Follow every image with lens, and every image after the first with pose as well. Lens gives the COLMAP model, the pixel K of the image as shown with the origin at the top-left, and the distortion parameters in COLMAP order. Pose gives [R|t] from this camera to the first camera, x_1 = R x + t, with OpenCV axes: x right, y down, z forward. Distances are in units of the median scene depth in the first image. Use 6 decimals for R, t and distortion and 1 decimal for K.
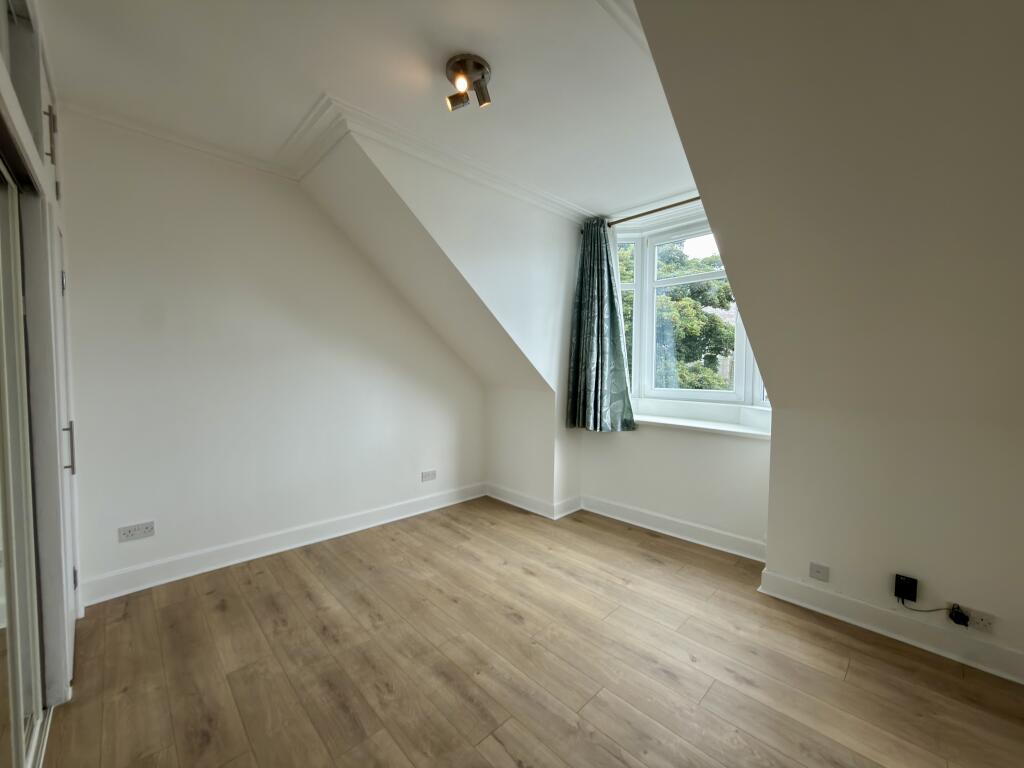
lens RADIAL K [[408.7, 0, 513.8], [0, 408.7, 386.7], [0, 0, 1]] dist [0.000279, 0.000199]
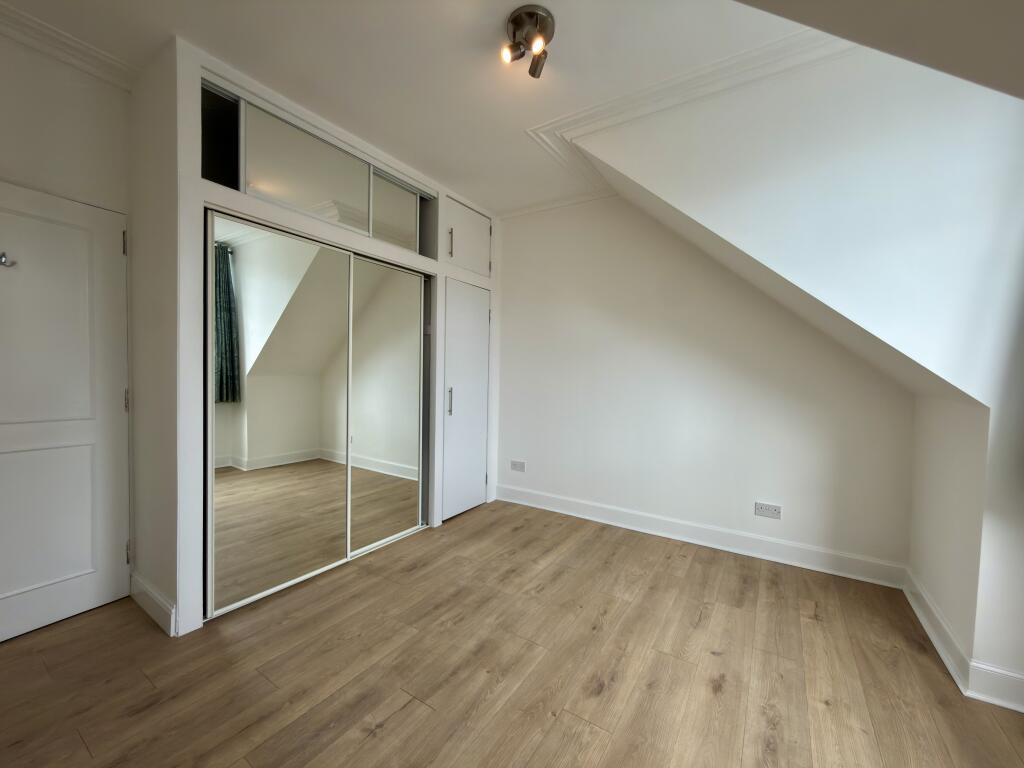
lens RADIAL K [[408.7, 0, 513.8], [0, 408.7, 386.7], [0, 0, 1]] dist [0.000279, 0.000199]
pose [[0.221411, 0.027098, -0.974804, 0.636513], [-0.060488, 0.998071, 0.014006, 0.025936], [0.973303, 0.055863, 0.222623, 0.630630]]
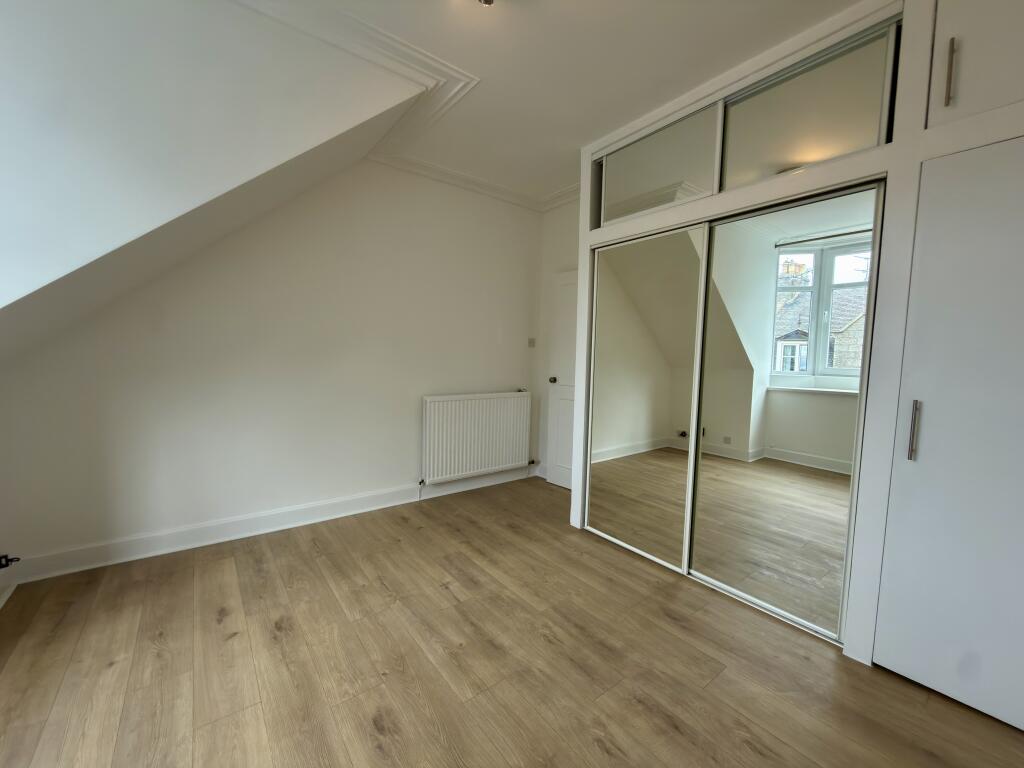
lens RADIAL K [[408.7, 0, 513.8], [0, 408.7, 386.7], [0, 0, 1]] dist [0.000279, 0.000199]
pose [[-0.993283, -0.037715, 0.109389, -0.229537], [-0.024245, 0.992240, 0.121951, -0.023875], [-0.113139, 0.118480, -0.986490, 1.454634]]
